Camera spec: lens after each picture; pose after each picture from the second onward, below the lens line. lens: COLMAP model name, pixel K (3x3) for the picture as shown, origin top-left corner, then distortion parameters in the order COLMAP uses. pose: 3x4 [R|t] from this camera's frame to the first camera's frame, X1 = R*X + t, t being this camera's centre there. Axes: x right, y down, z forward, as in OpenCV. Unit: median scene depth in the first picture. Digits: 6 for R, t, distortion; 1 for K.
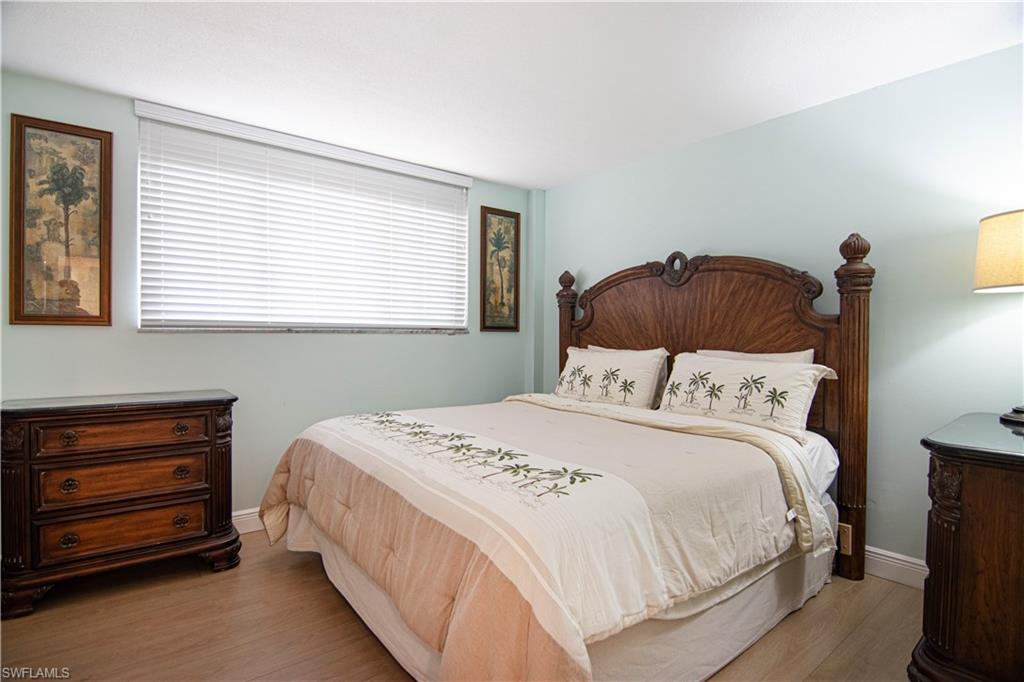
lens RADIAL K [[508.9, 0, 504.3], [0, 508.9, 339.4], [0, 0, 1]] dist [-0.011322, -0.007405]
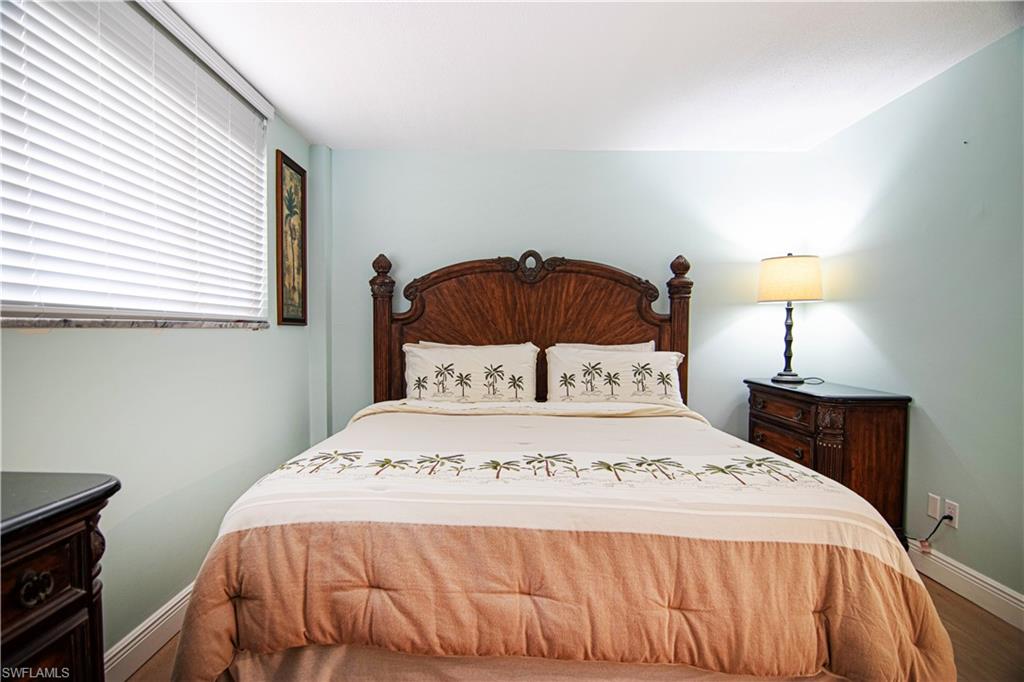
lens RADIAL K [[508.9, 0, 505.0], [0, 508.9, 344.0], [0, 0, 1]] dist [-0.011322, -0.007405]
pose [[0.628578, -0.023774, 0.777383, -0.524792], [0.006486, 0.999658, 0.025328, -0.006153], [-0.777719, -0.010879, 0.628517, 0.387899]]
